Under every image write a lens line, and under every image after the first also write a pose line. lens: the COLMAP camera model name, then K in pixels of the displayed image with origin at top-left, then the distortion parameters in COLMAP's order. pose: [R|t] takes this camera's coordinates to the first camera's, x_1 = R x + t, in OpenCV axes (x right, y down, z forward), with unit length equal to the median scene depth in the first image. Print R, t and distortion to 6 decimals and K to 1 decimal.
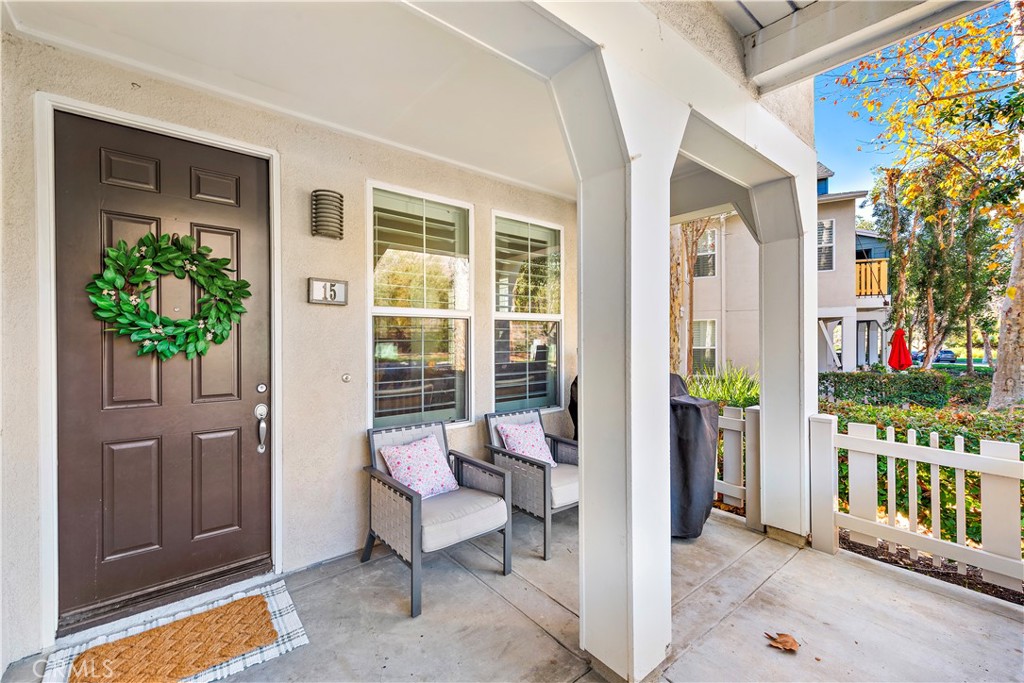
lens RADIAL K [[426.8, 0, 511.3], [0, 426.8, 338.5], [0, 0, 1]] dist [0.001483, 0.000161]
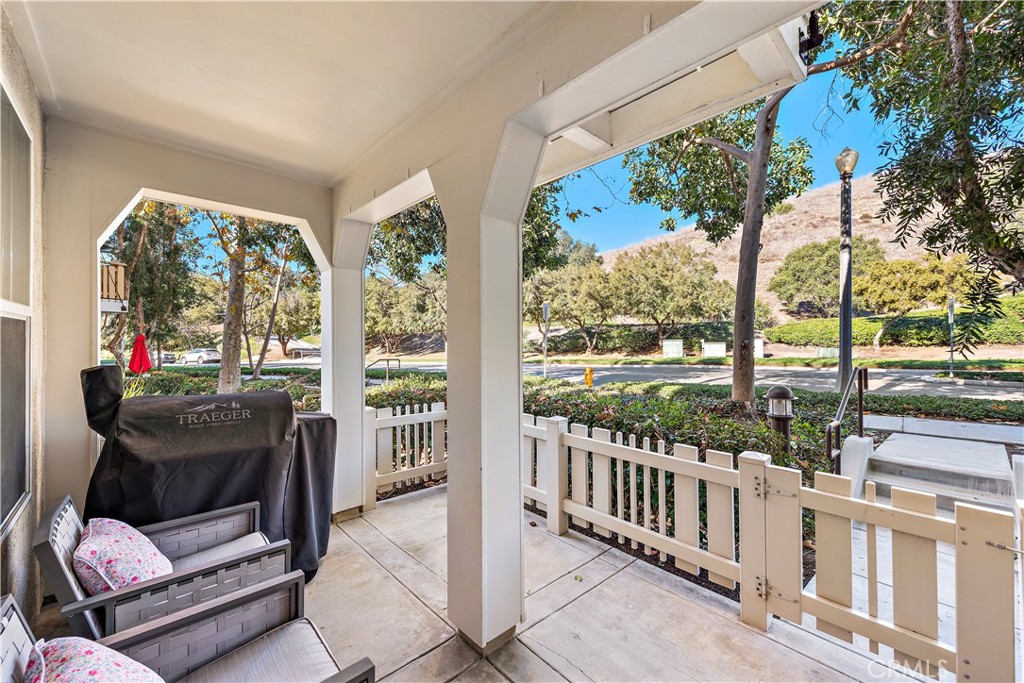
lens RADIAL K [[405.7, 0, 511.8], [0, 405.7, 340.1], [0, 0, 1]] dist [0.000138, -0.000002]
pose [[-0.066732, 0.004192, 0.997762, -0.597068], [-0.002052, 0.999988, -0.004338, -0.025489], [-0.997769, -0.002337, -0.066723, 0.698645]]
